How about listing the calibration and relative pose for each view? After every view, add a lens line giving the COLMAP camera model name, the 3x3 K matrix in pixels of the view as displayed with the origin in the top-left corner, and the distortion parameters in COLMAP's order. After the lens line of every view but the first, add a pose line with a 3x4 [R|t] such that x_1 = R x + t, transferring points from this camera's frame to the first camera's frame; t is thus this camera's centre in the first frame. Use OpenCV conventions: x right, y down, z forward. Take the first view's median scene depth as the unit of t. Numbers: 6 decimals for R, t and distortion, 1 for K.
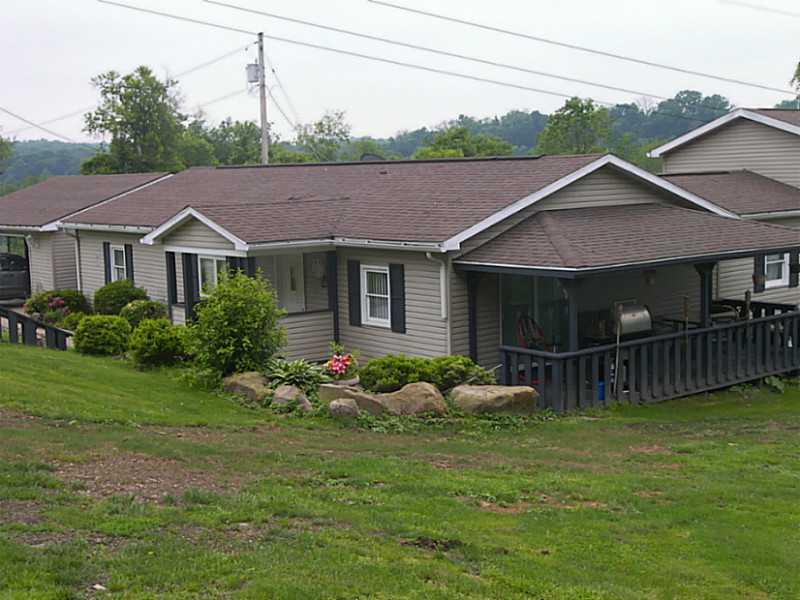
lens RADIAL K [[1107.4, 0, 400.0], [0, 1107.4, 300.0], [0, 0, 1]] dist [0.005253, 0.011918]
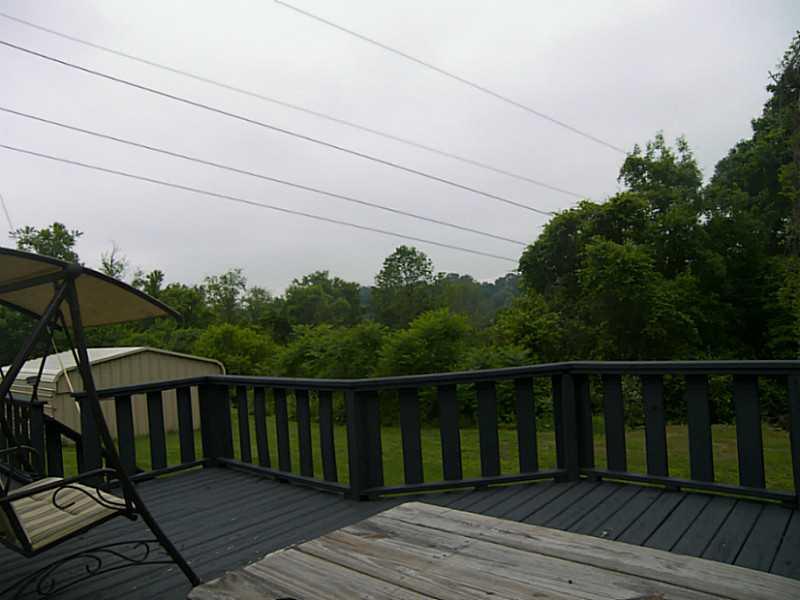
lens RADIAL K [[569.1, 0, 400.0], [0, 569.1, 300.0], [0, 0, 1]] dist [-0.124689, 0.001234]
pose [[0.985740, -0.036908, 0.164175, 0.141766], [0.061694, 0.986980, -0.148543, -0.047428], [-0.156555, 0.156553, 0.975183, 1.264076]]
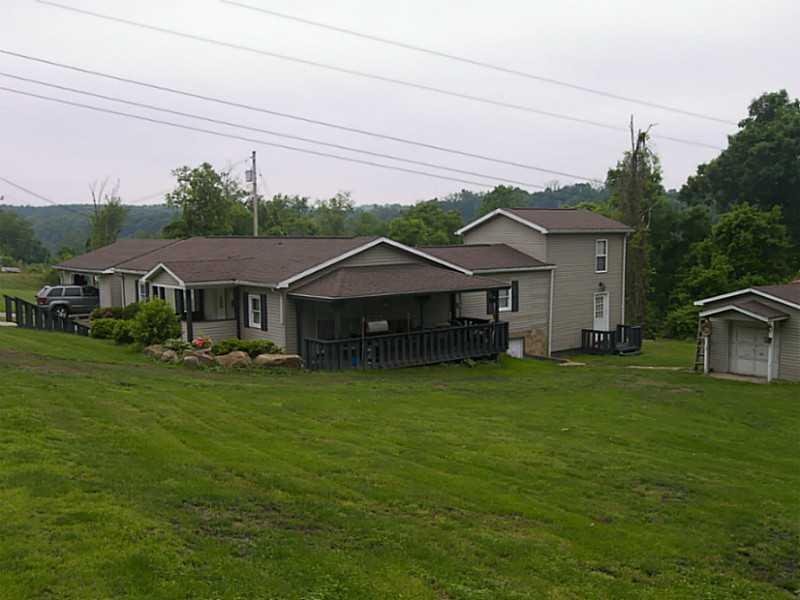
lens RADIAL K [[820.7, 0, 400.0], [0, 820.7, 300.0], [0, 0, 1]] dist [-0.064078, 0.003972]
pose [[0.999464, 0.015269, -0.028975, 0.226831], [-0.016109, 0.999449, -0.029004, 0.011455], [0.028516, 0.029455, 0.999159, -0.324444]]
